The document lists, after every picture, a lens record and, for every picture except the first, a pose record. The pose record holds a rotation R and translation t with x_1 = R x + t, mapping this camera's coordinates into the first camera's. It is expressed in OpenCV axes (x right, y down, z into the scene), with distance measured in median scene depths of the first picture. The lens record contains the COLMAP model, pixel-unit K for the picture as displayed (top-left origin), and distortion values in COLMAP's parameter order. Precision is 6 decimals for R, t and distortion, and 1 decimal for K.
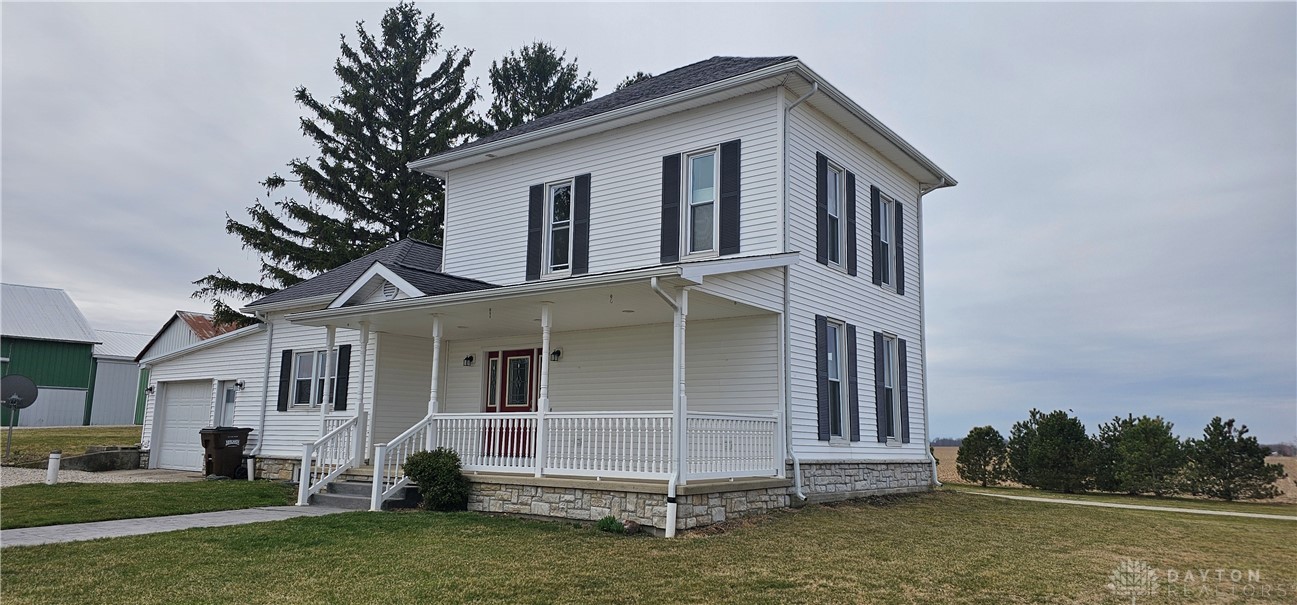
lens RADIAL K [[832.6, 0, 648.5], [0, 832.6, 302.5], [0, 0, 1]] dist [0.043771, -0.054704]
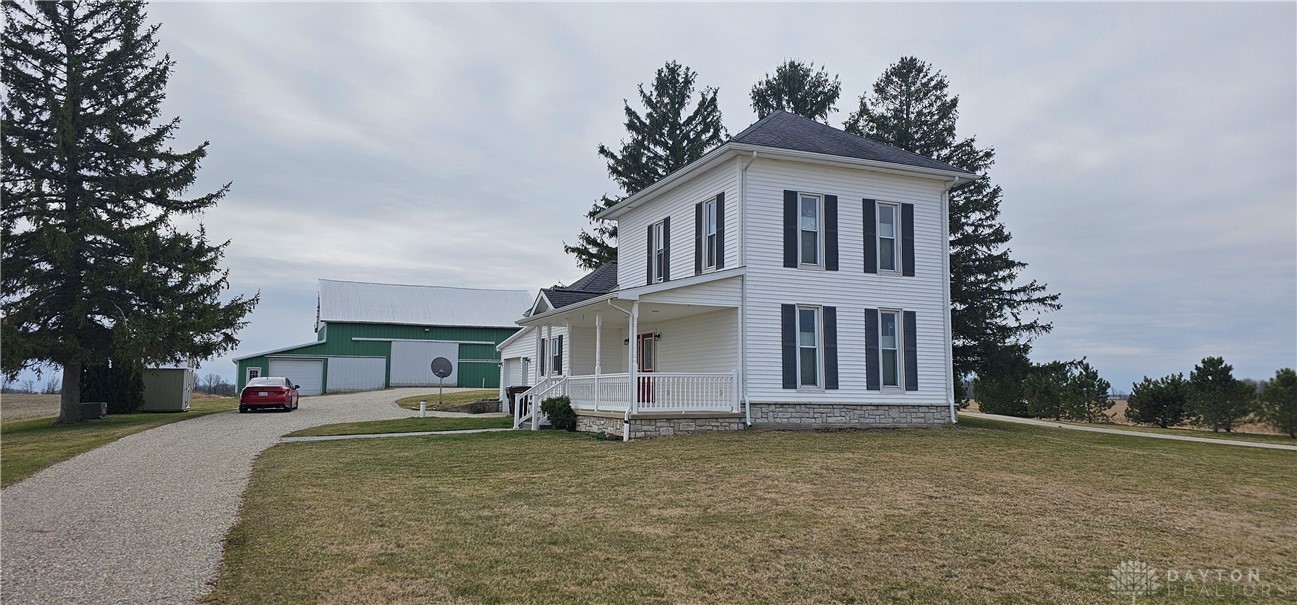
lens RADIAL K [[832.6, 0, 648.5], [0, 832.6, 302.5], [0, 0, 1]] dist [0.043771, -0.054704]
pose [[0.858706, -0.066206, -0.508174, 0.704155], [0.091409, 0.995505, 0.024765, -0.043163], [0.504251, -0.067717, 0.860898, -0.361618]]
